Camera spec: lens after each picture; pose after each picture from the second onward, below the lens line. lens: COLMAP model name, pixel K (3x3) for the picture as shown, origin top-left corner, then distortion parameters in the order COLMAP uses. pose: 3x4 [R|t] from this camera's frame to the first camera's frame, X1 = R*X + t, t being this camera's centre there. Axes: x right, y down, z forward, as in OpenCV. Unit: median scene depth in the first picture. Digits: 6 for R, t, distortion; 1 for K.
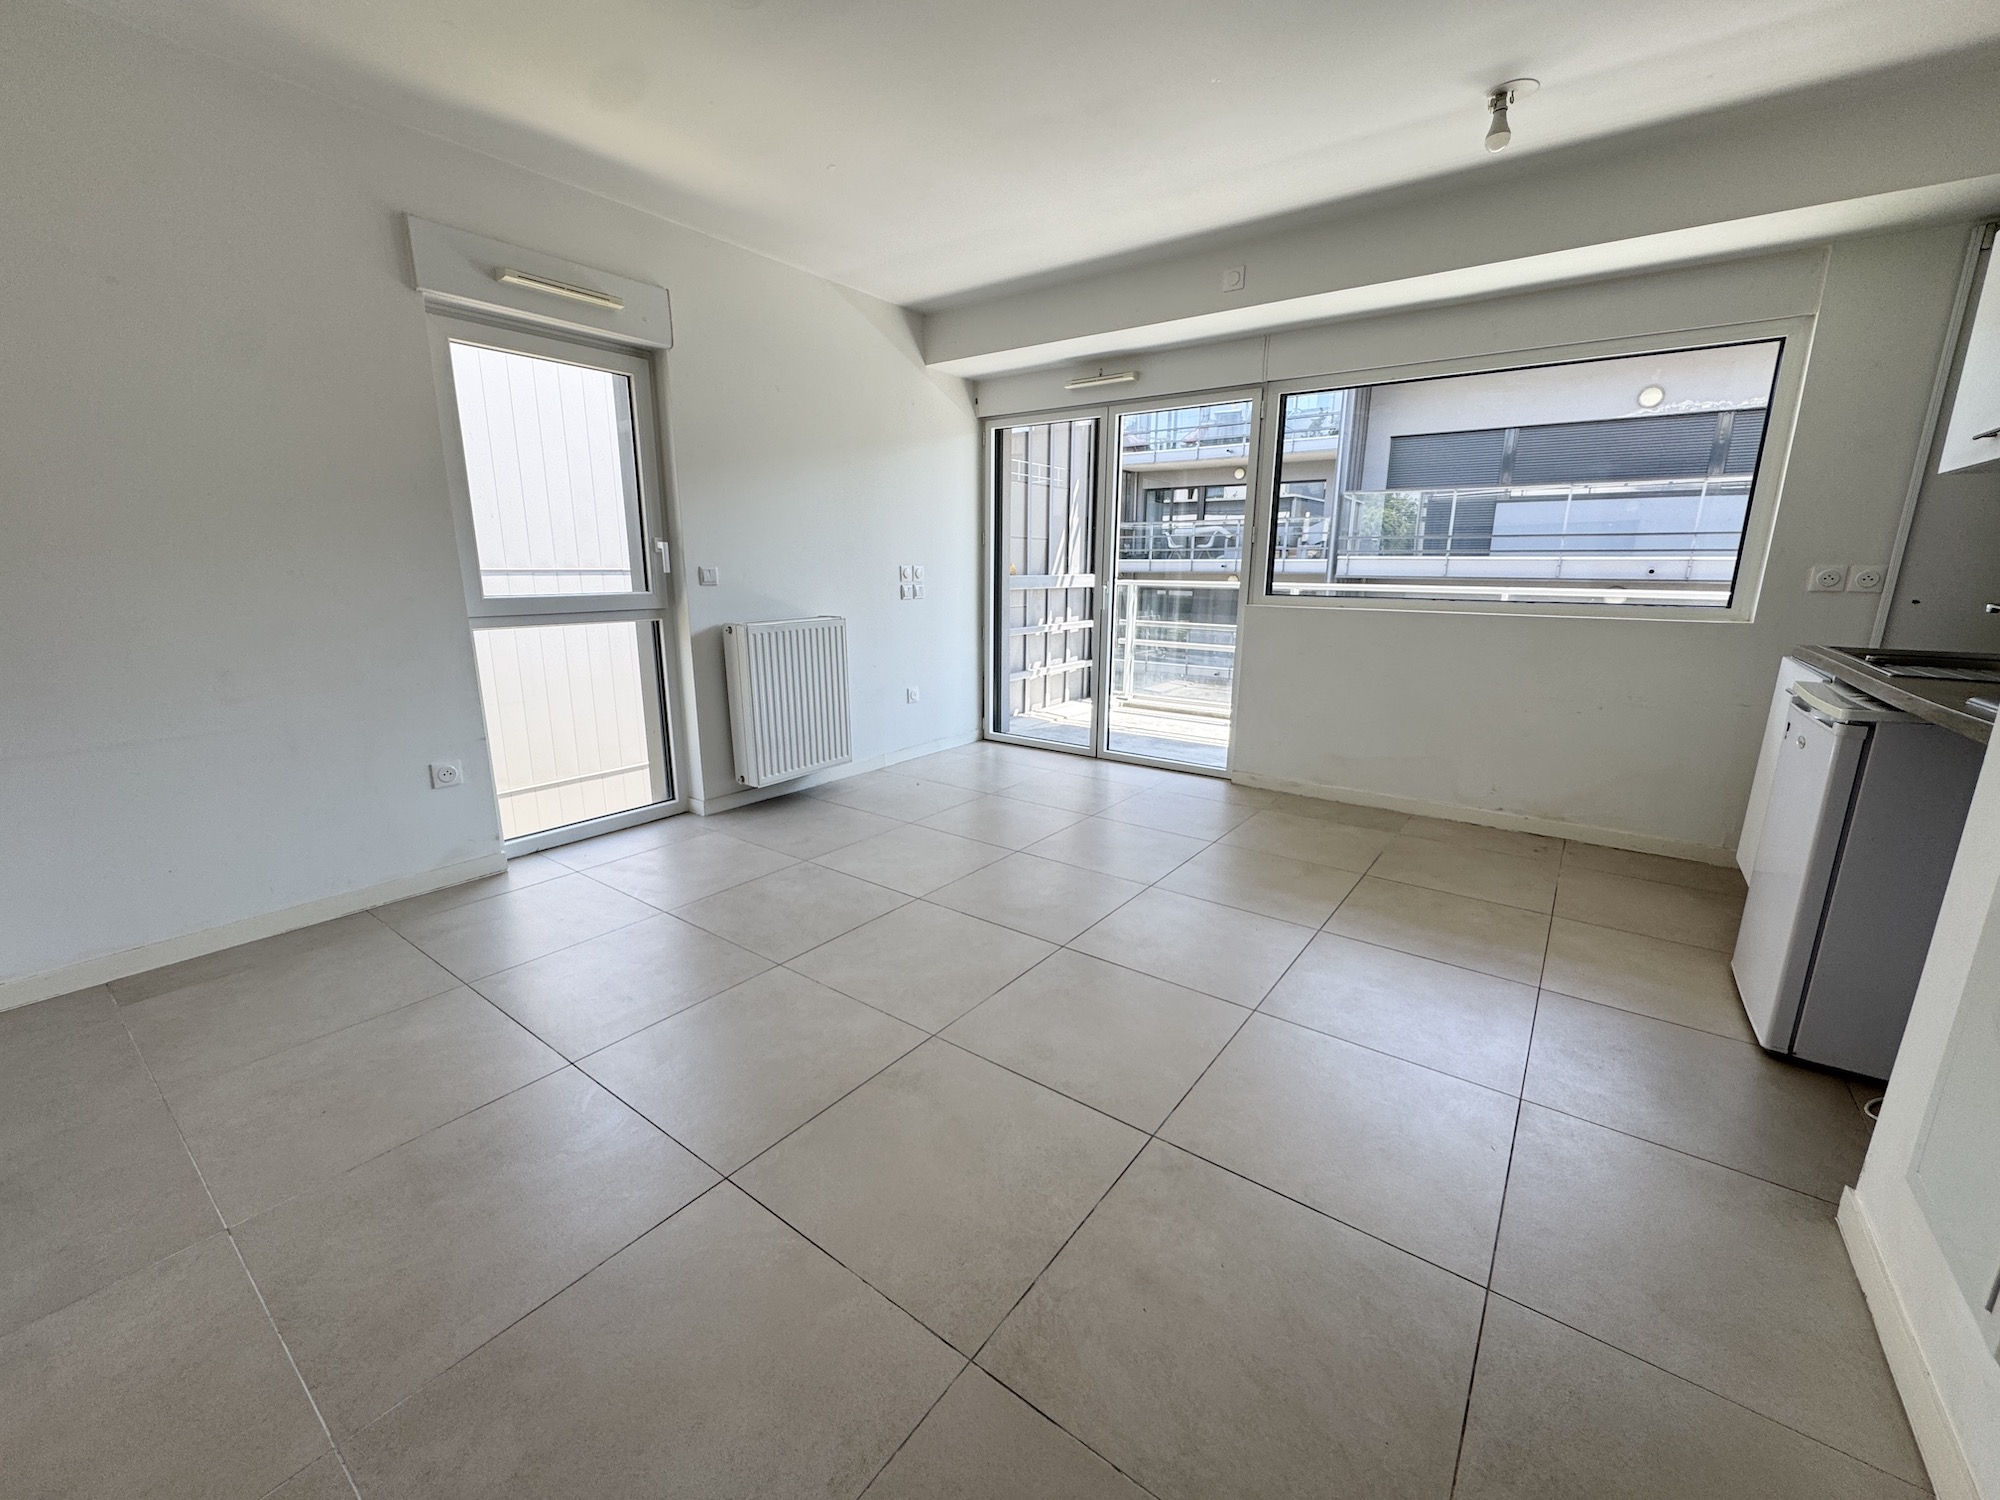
lens RADIAL K [[804.5, 0, 995.4], [0, 804.5, 743.5], [0, 0, 1]] dist [-0.001123, -0.000027]
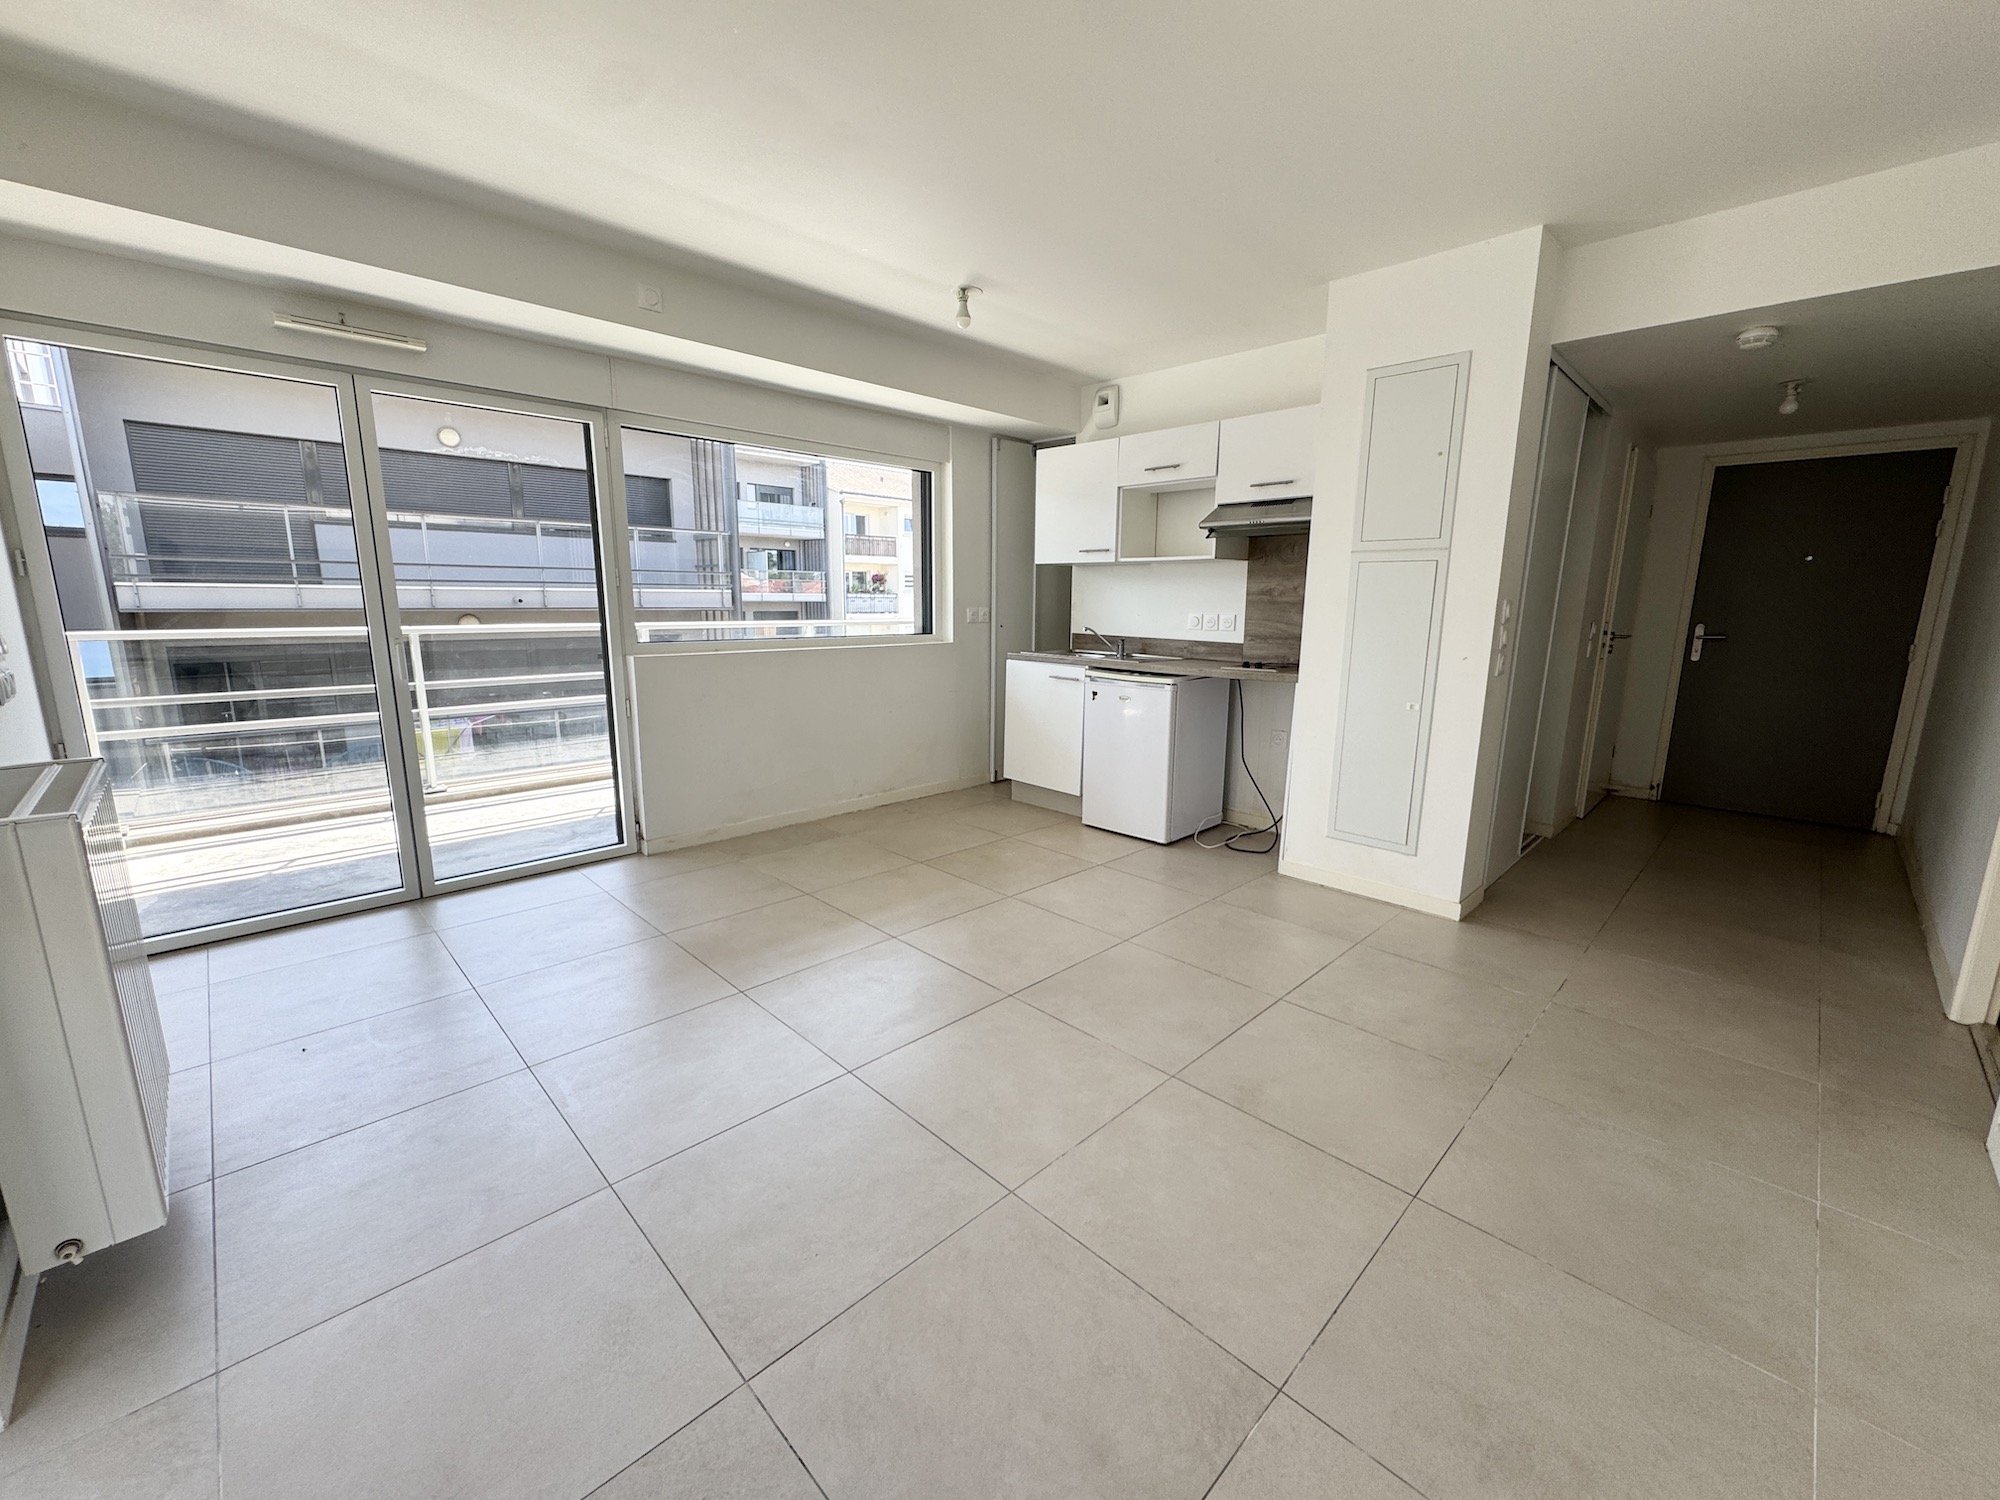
lens RADIAL K [[804.5, 0, 1006.0], [0, 804.5, 743.8], [0, 0, 1]] dist [-0.001123, -0.000027]
pose [[0.152689, -0.182872, 0.971207, -0.427505], [0.206930, 0.966863, 0.149522, -0.106142], [-0.966367, 0.178142, 0.185471, 0.382187]]
